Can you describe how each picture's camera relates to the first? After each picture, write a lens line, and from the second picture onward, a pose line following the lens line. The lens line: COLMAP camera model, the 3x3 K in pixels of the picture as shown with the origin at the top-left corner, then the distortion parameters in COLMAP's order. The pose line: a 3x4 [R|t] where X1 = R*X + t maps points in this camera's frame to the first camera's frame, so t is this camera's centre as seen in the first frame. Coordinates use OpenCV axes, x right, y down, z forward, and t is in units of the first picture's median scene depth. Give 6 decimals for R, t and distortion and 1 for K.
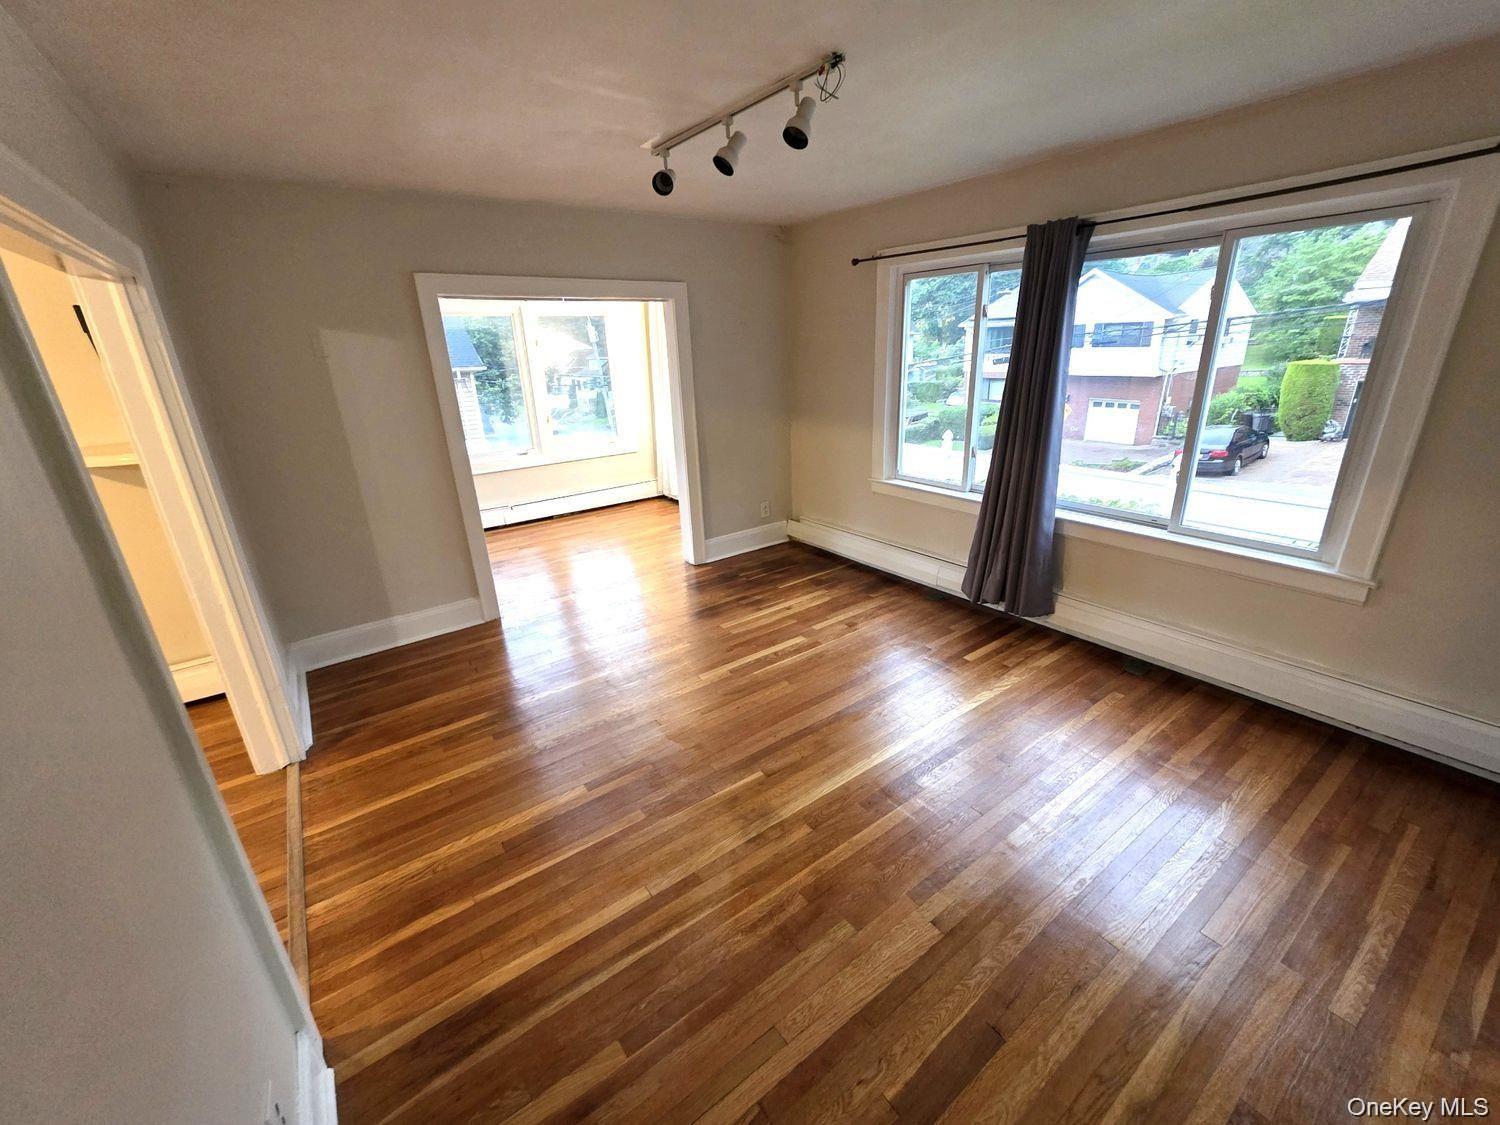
lens RADIAL K [[605.2, 0, 753.3], [0, 605.2, 560.0], [0, 0, 1]] dist [0.001281, 0.000571]
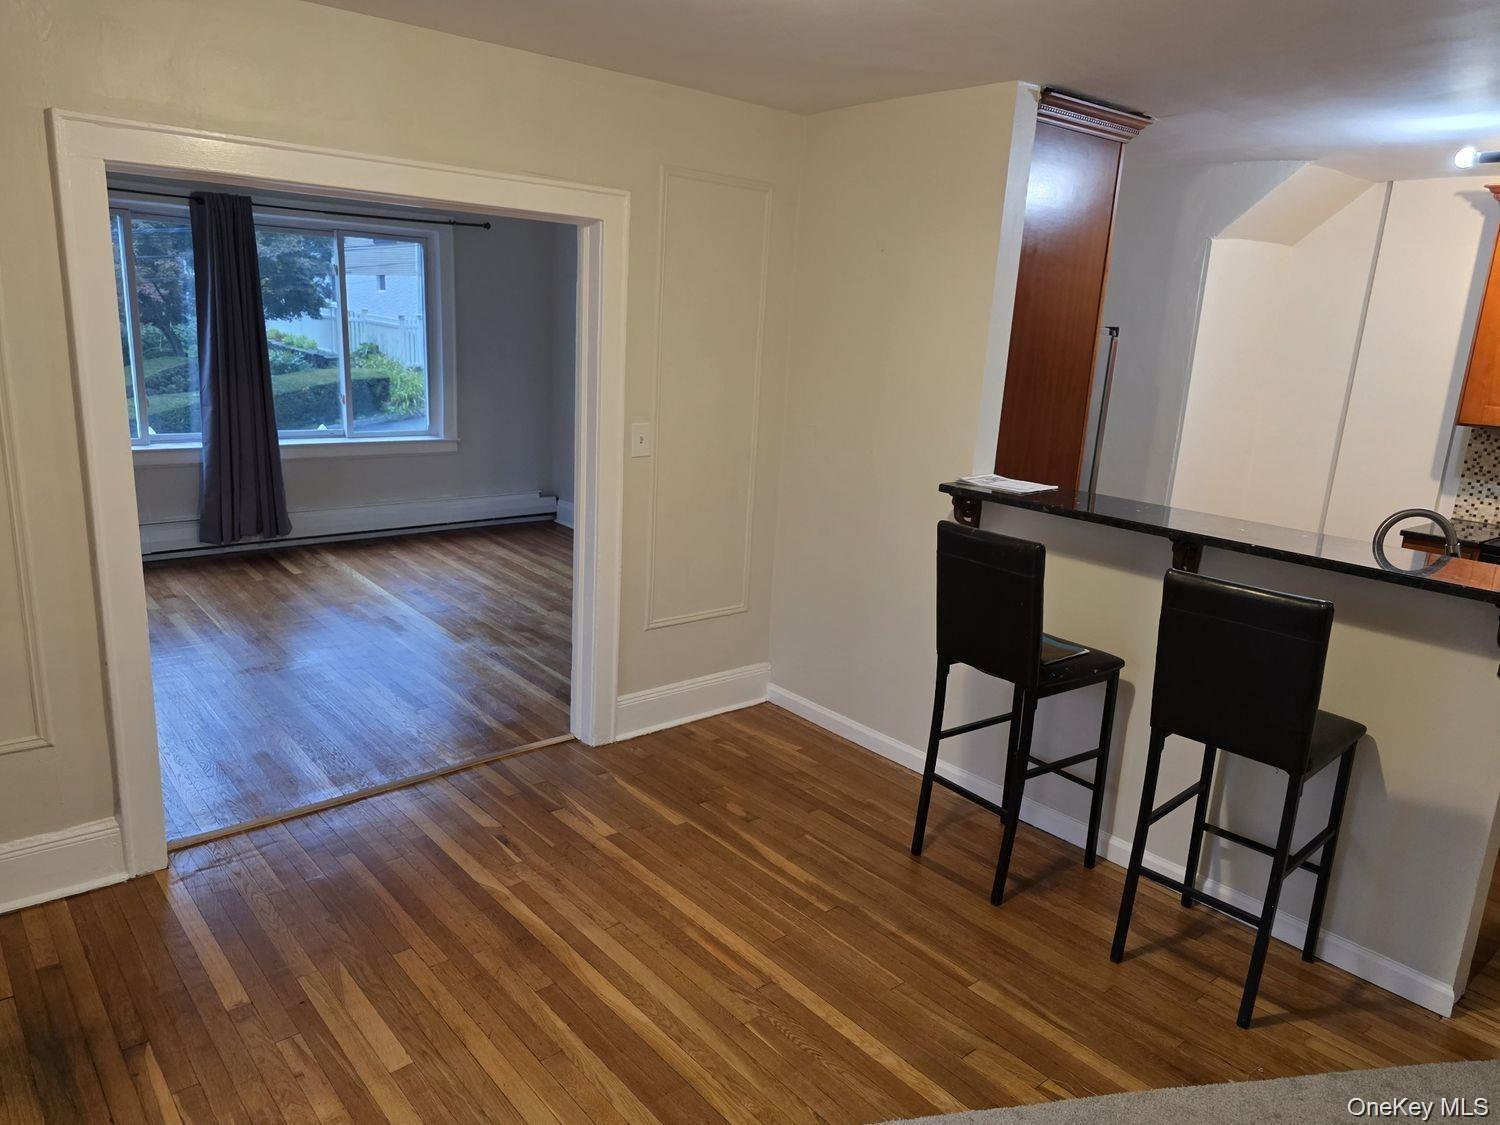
lens RADIAL K [[1032.9, 0, 729.9], [0, 1032.9, 574.9], [0, 0, 1]] dist [0.040323, -0.028837]
pose [[-0.055301, -0.213065, 0.975472, -1.995221], [0.298223, 0.928847, 0.219788, -0.020576], [-0.952893, 0.303063, 0.012175, 0.291876]]
